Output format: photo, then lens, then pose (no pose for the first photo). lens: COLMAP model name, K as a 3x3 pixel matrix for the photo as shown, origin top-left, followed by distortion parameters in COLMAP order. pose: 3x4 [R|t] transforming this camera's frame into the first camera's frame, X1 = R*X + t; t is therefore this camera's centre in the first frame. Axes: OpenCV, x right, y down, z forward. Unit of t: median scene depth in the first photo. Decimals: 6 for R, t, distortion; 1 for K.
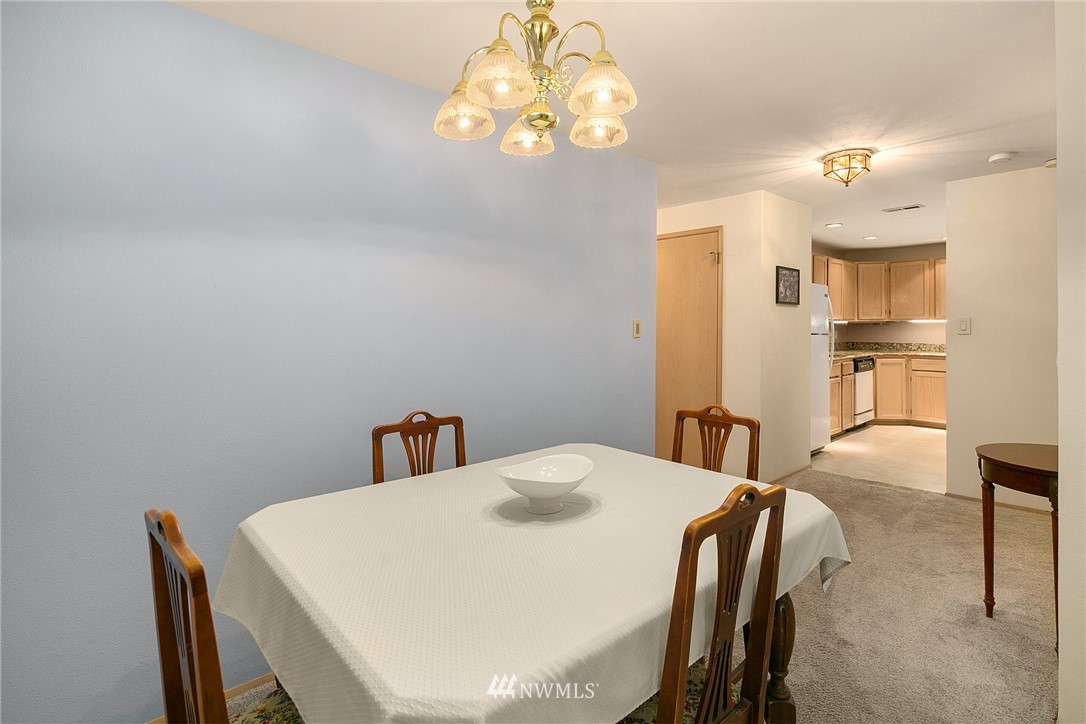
lens RADIAL K [[530.3, 0, 549.1], [0, 530.3, 336.2], [0, 0, 1]] dist [-0.000778, 0.000658]
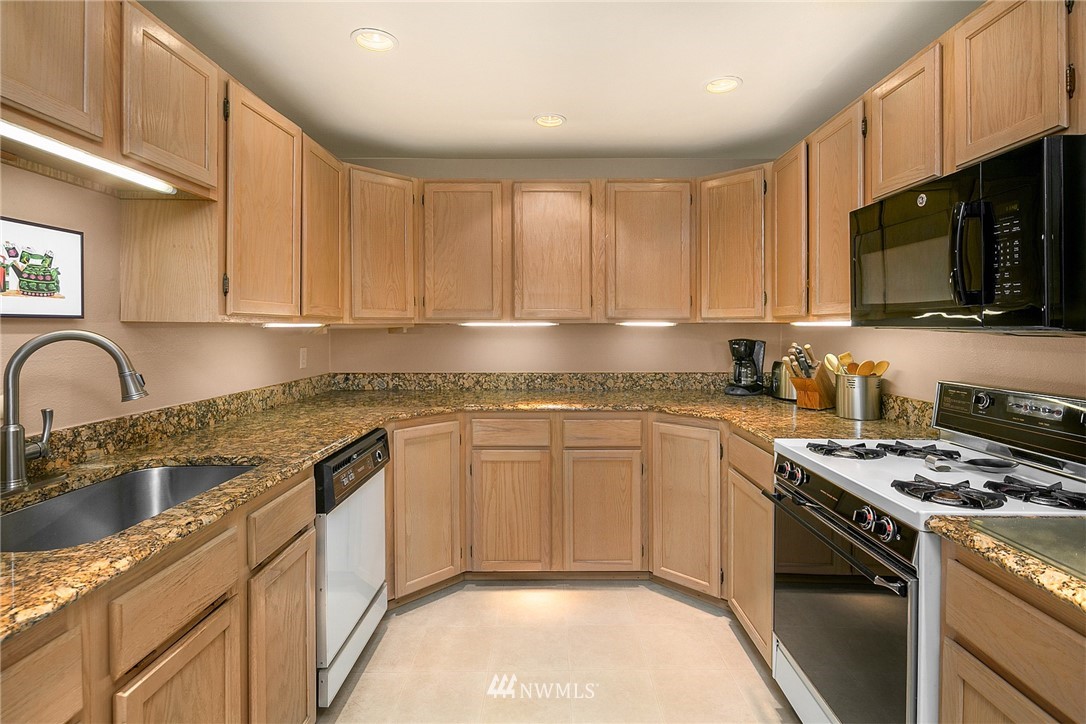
lens RADIAL K [[530.3, 0, 543.7], [0, 530.3, 330.9], [0, 0, 1]] dist [-0.000778, 0.000658]
pose [[0.686257, -0.000475, 0.727359, 0.423986], [0.004351, 0.999985, -0.003452, -0.021915], [-0.727346, 0.005534, 0.686249, 0.676481]]
